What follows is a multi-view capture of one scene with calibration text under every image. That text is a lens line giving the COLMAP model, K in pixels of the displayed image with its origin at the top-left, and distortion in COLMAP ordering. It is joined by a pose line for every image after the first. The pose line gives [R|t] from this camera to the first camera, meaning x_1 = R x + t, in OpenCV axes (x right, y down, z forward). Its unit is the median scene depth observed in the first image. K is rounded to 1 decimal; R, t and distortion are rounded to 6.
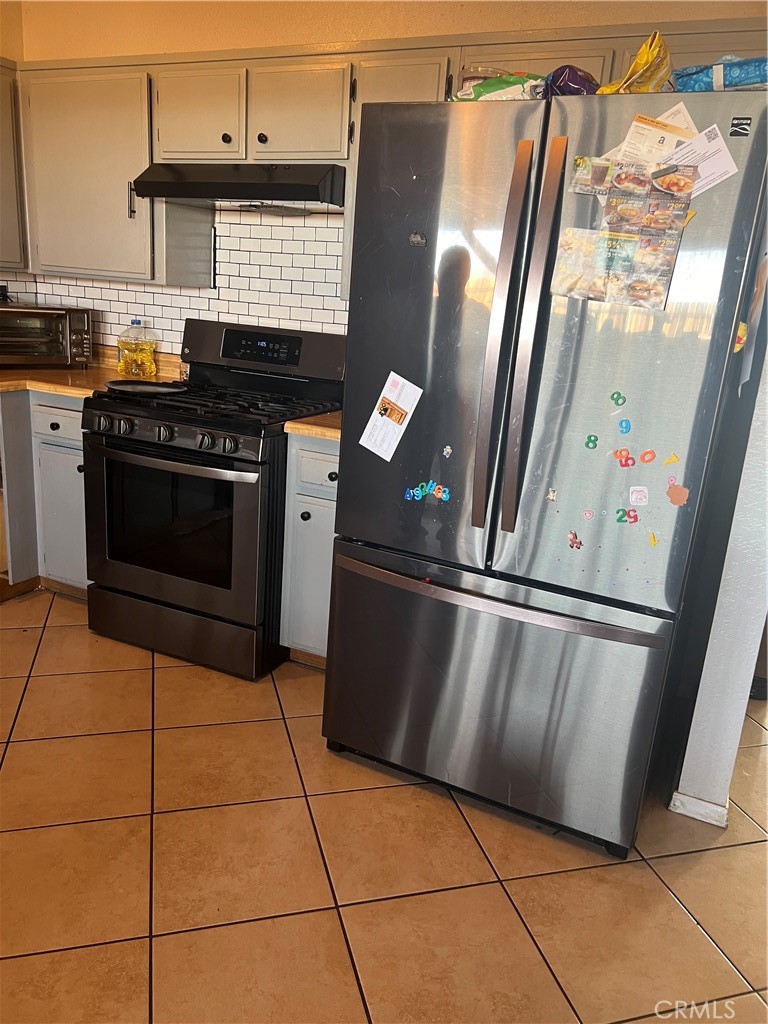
lens RADIAL K [[753.5, 0, 384.0], [0, 753.5, 512.0], [0, 0, 1]] dist [0.075688, -0.099303]
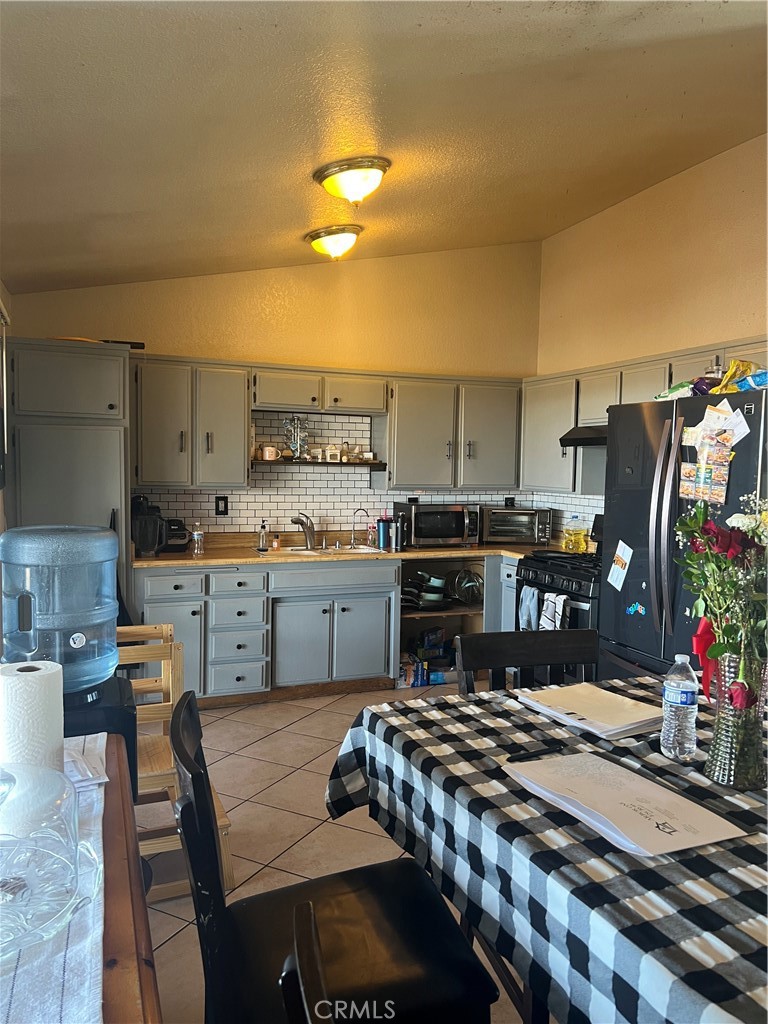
lens RADIAL K [[753.5, 0, 384.0], [0, 753.5, 512.0], [0, 0, 1]] dist [0.075688, -0.099303]
pose [[0.717192, -0.020811, -0.696565, 0.554928], [-0.154231, 0.970027, -0.187779, 0.111156], [0.679594, 0.242105, 0.692486, -0.410749]]
